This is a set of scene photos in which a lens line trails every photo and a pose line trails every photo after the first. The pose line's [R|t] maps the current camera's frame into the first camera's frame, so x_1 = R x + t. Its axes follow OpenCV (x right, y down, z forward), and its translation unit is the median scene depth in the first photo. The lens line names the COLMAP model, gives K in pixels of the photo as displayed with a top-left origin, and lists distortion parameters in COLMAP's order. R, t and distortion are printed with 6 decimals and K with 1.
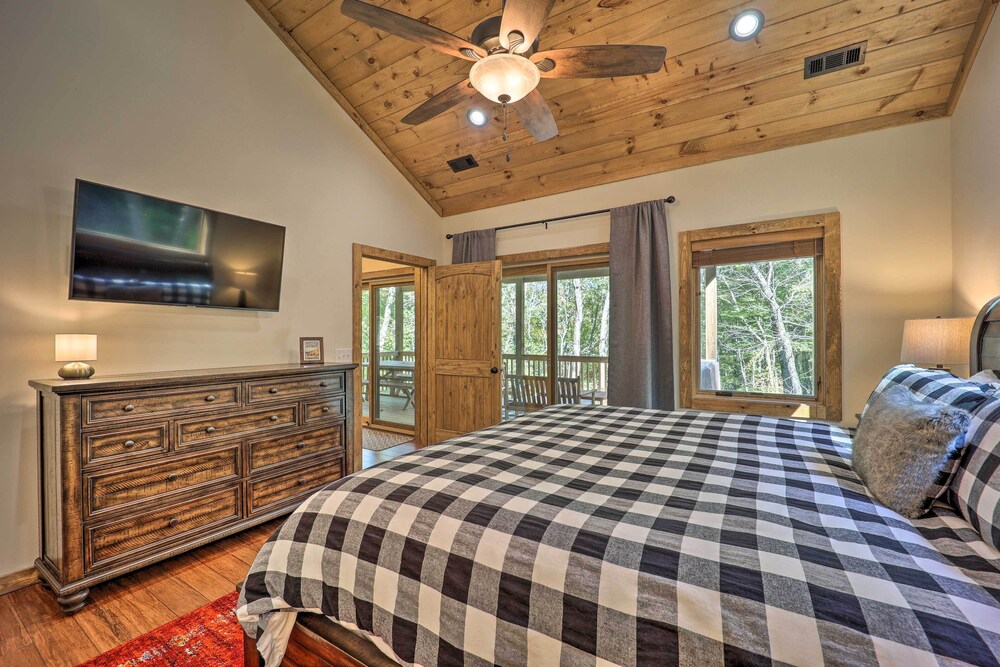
lens RADIAL K [[407.7, 0, 500.0], [0, 407.7, 333.5], [0, 0, 1]] dist [-0.002456, -0.000355]
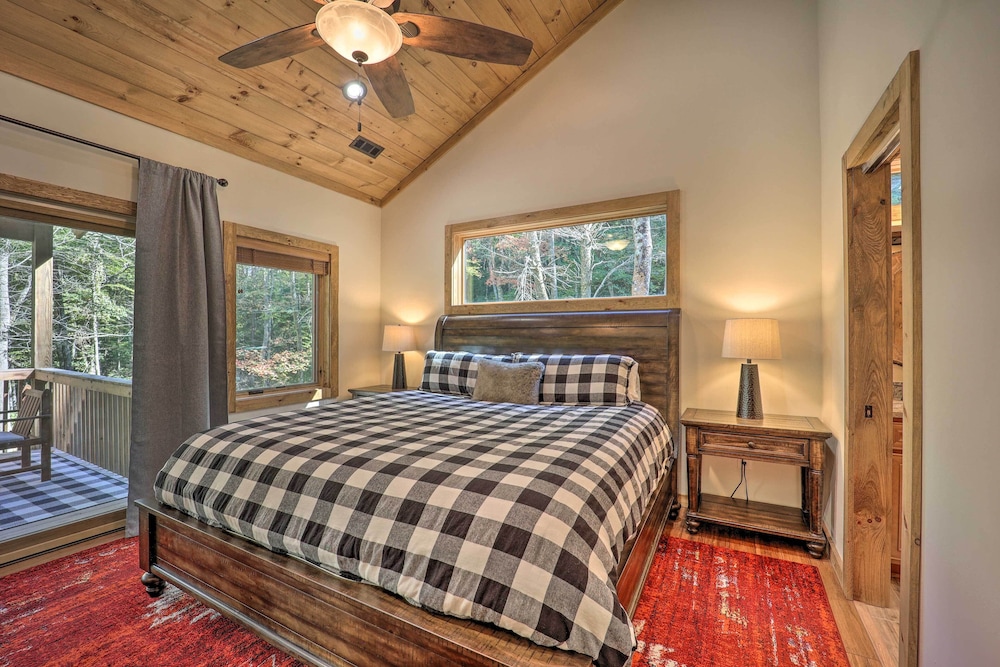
lens RADIAL K [[407.7, 0, 500.0], [0, 407.7, 333.5], [0, 0, 1]] dist [-0.002456, -0.000355]
pose [[-0.018240, 0.011680, 0.999765, -0.514018], [-0.003126, 0.999926, -0.011739, 0.013334], [-0.999829, -0.003339, -0.018202, 0.430304]]
